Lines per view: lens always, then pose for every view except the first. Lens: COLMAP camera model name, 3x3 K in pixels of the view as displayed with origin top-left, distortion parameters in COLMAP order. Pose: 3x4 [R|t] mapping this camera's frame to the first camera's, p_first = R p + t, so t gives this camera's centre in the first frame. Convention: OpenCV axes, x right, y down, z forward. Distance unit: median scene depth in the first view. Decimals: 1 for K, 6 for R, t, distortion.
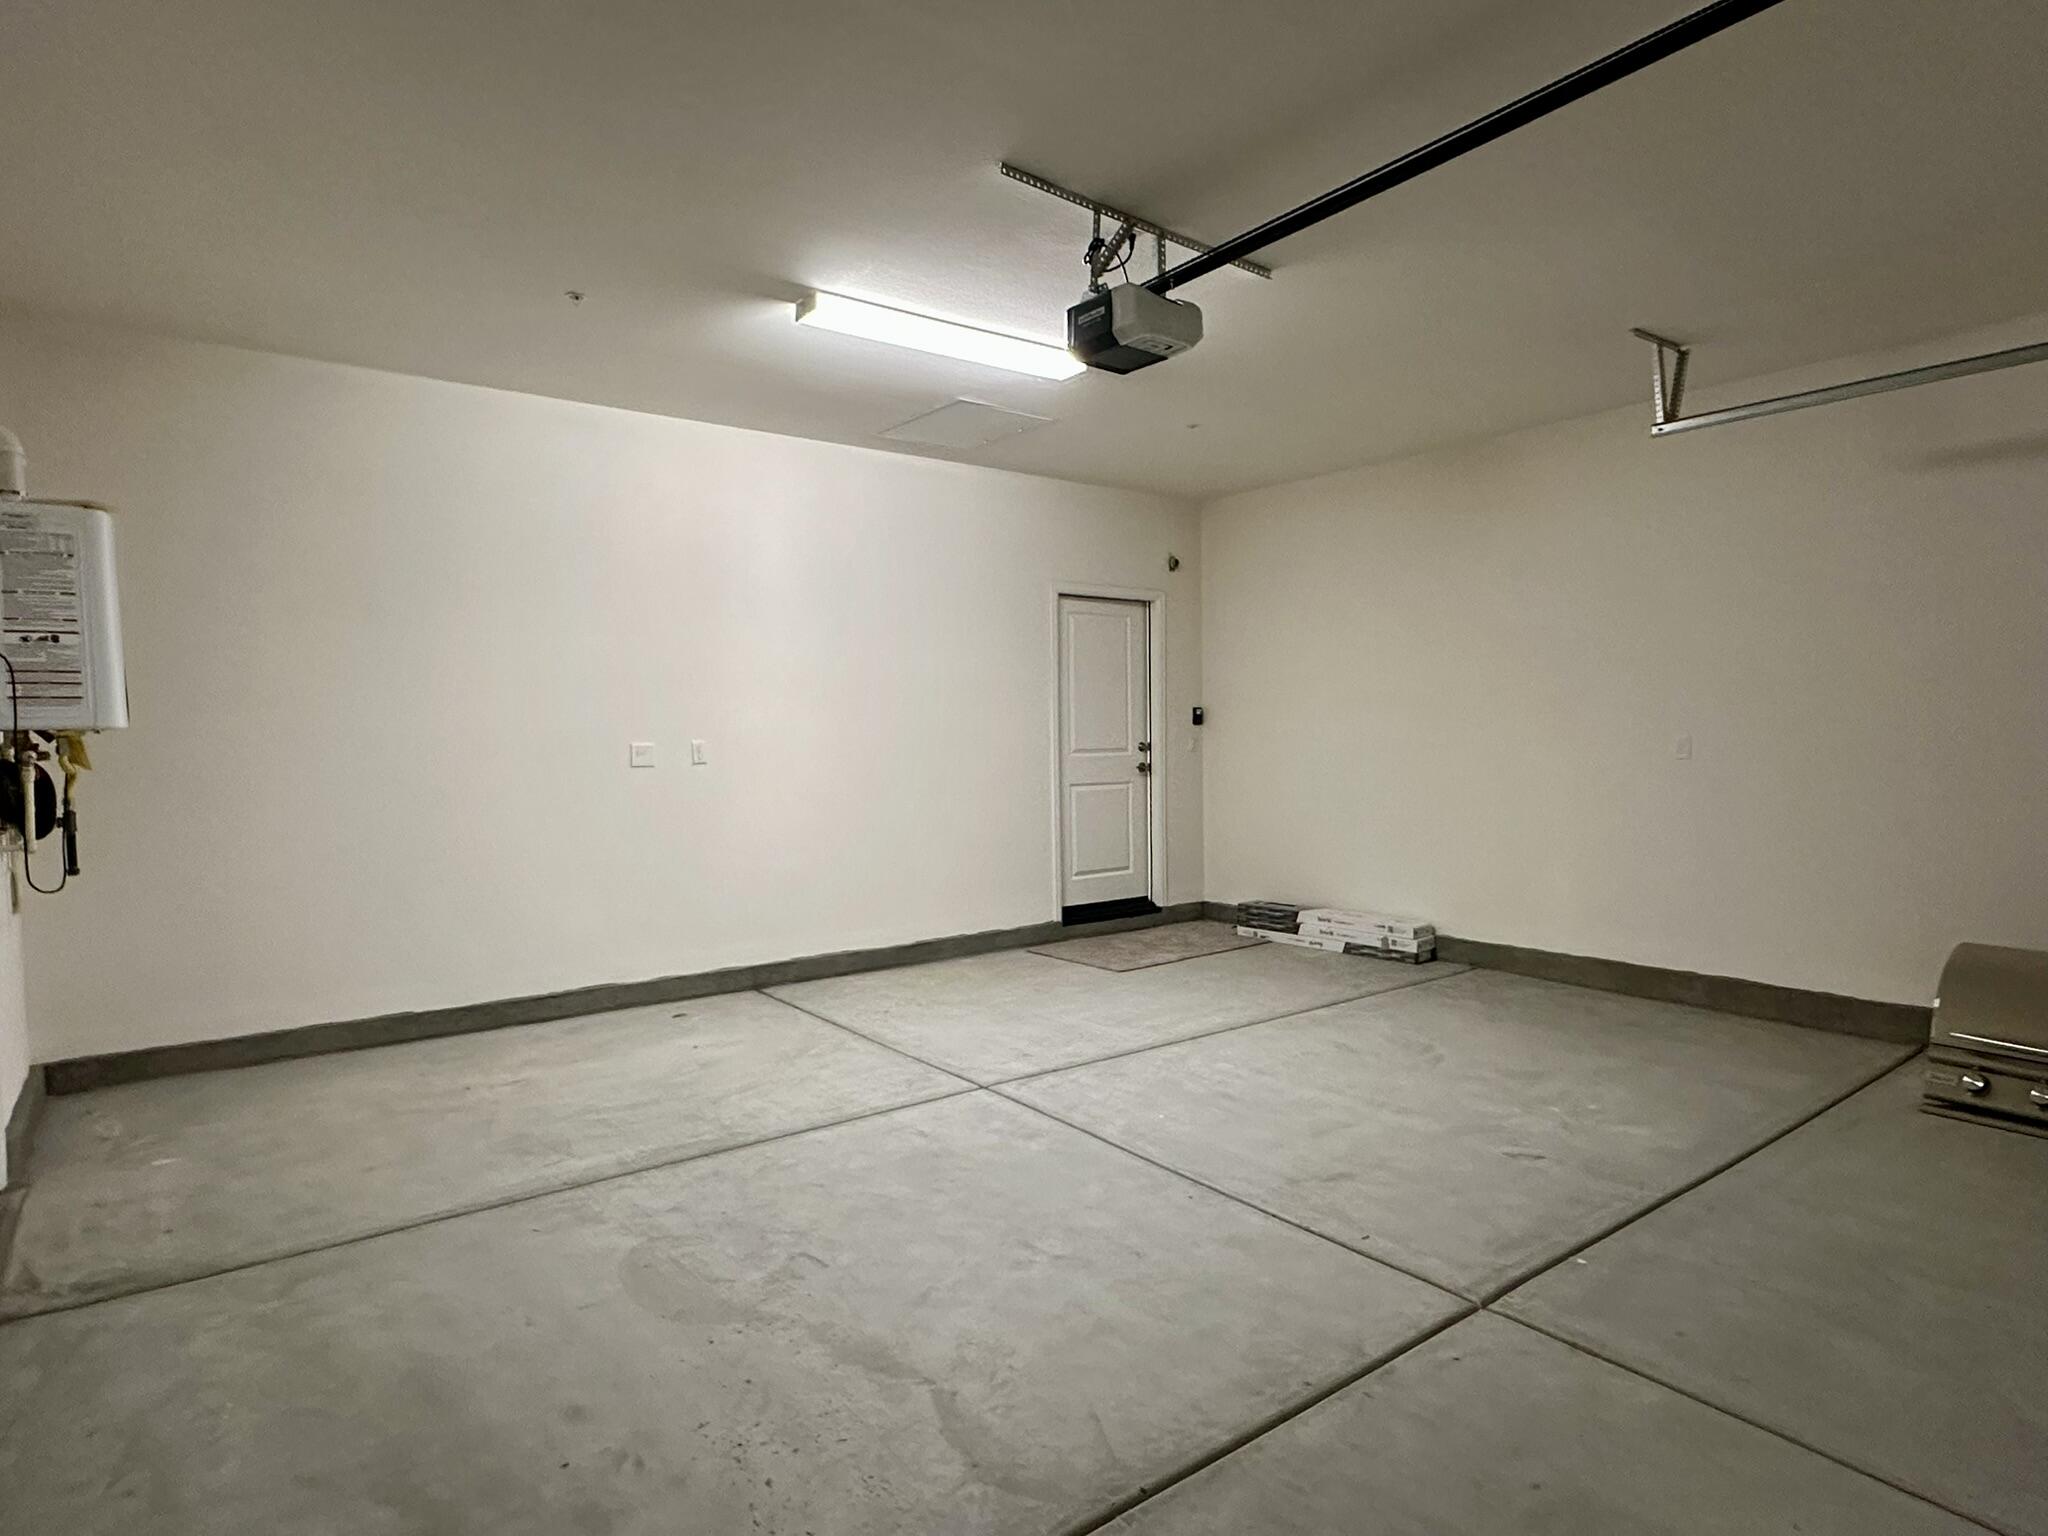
lens RADIAL K [[1141.8, 0, 1031.2], [0, 1141.8, 775.0], [0, 0, 1]] dist [-0.005197, 0.000946]
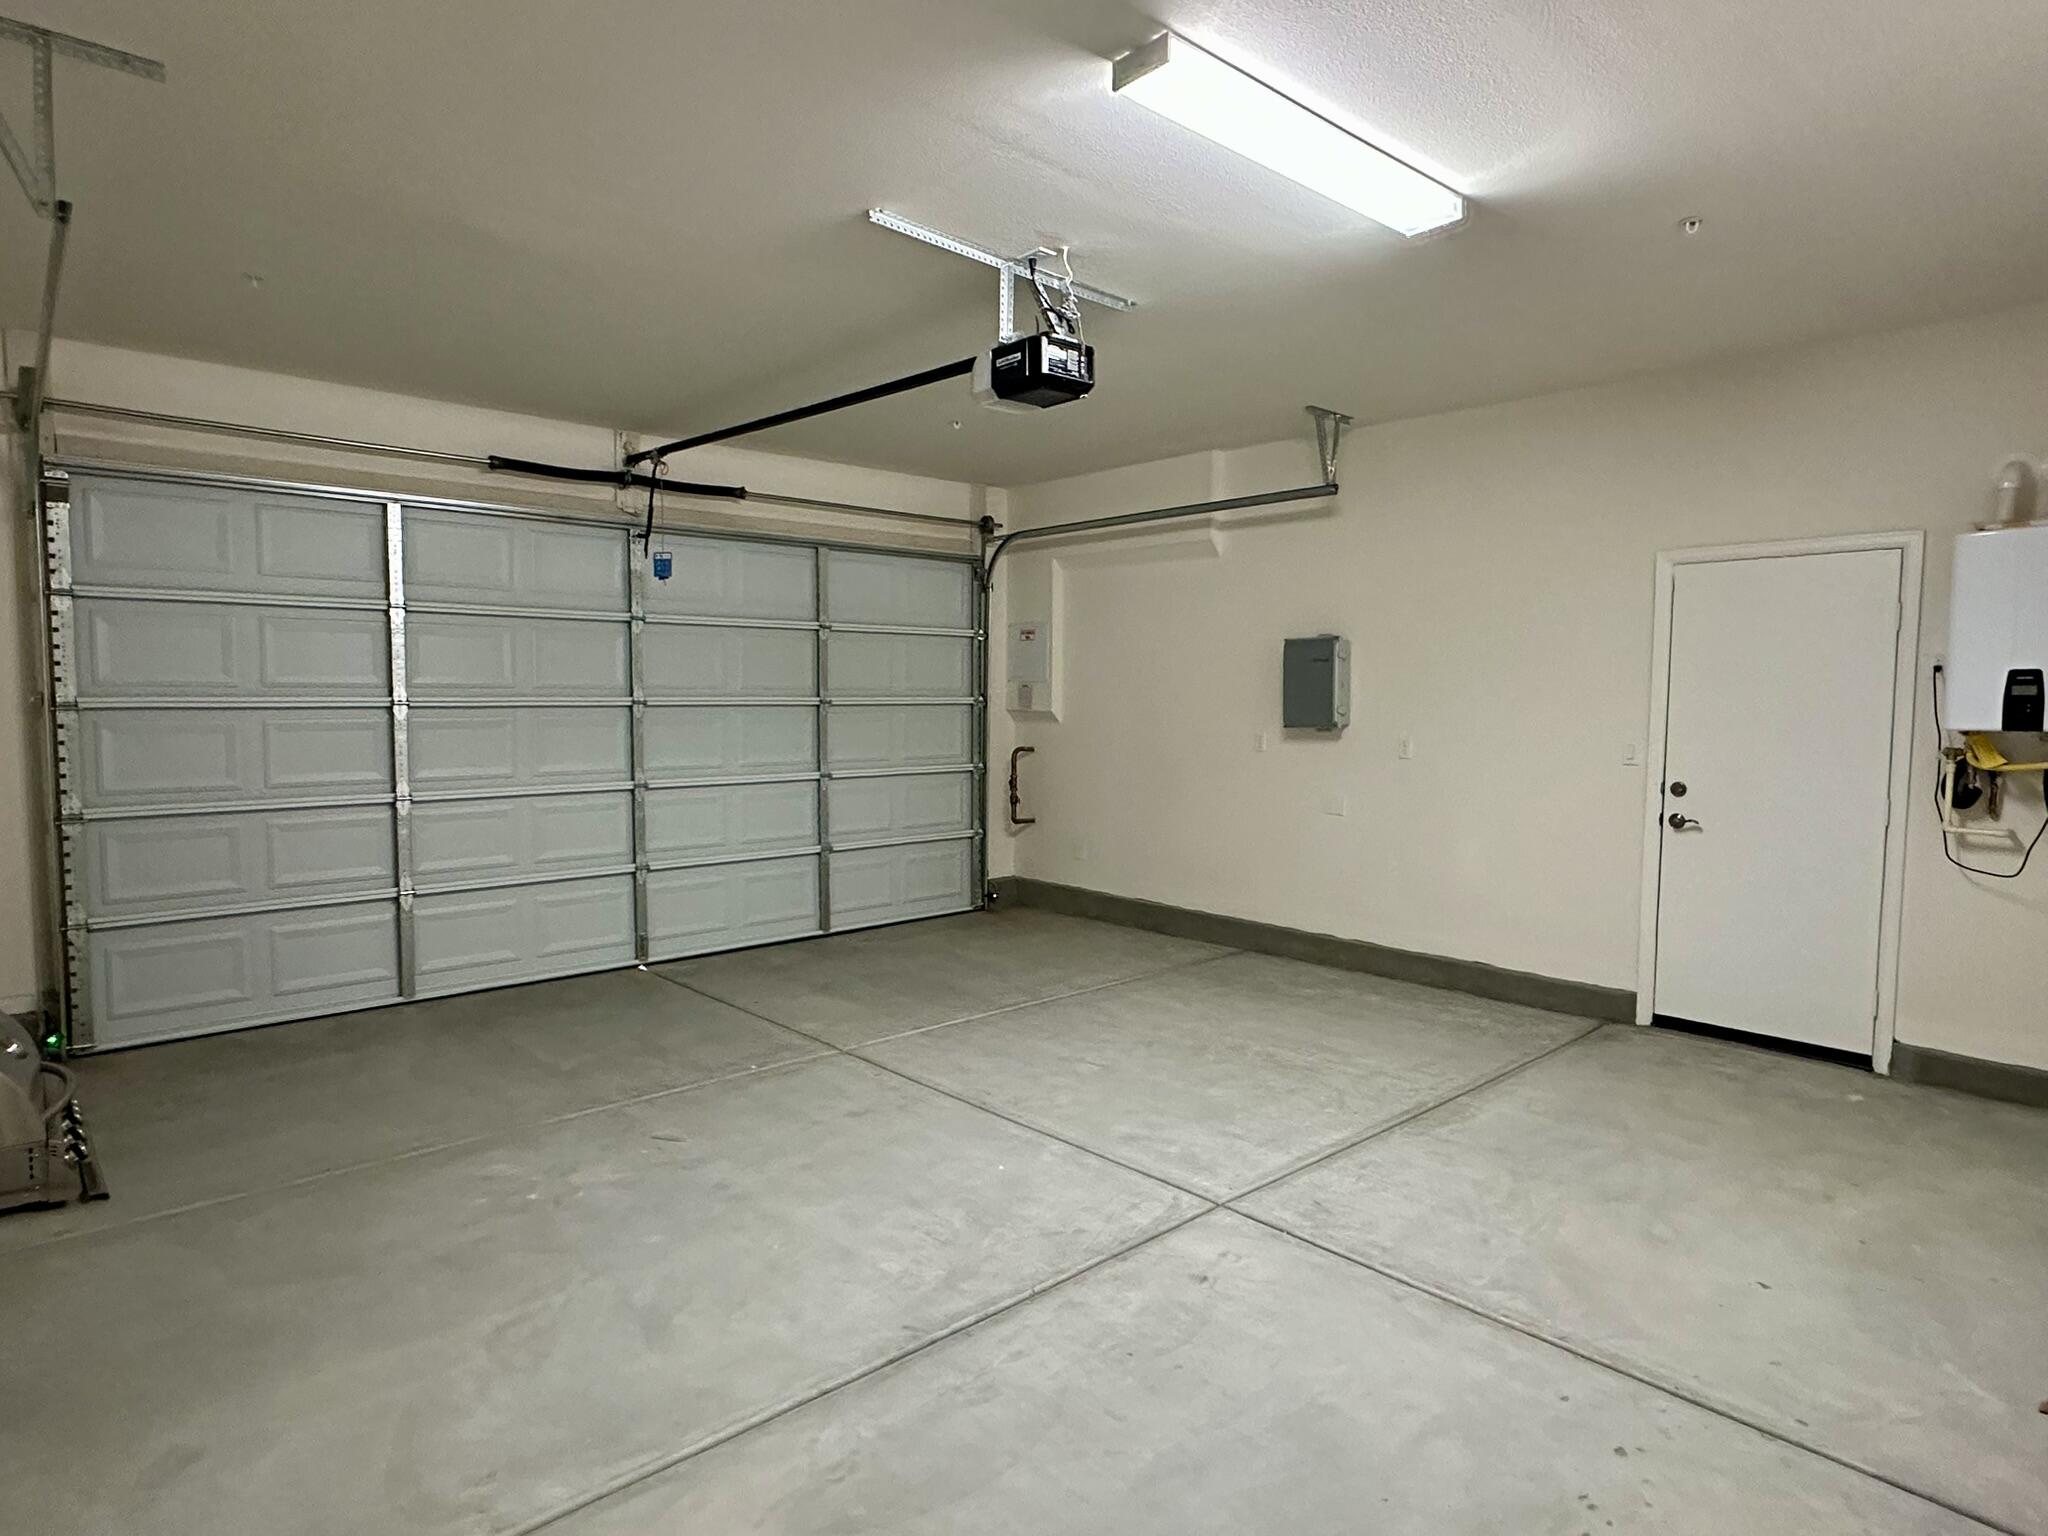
lens RADIAL K [[1141.8, 0, 1031.2], [0, 1141.8, 775.0], [0, 0, 1]] dist [-0.005197, 0.000946]
pose [[-0.996747, 0.011185, -0.079811, 0.160421], [0.002161, 0.993676, 0.112265, -0.114464], [0.080562, 0.111727, -0.990468, 1.889978]]
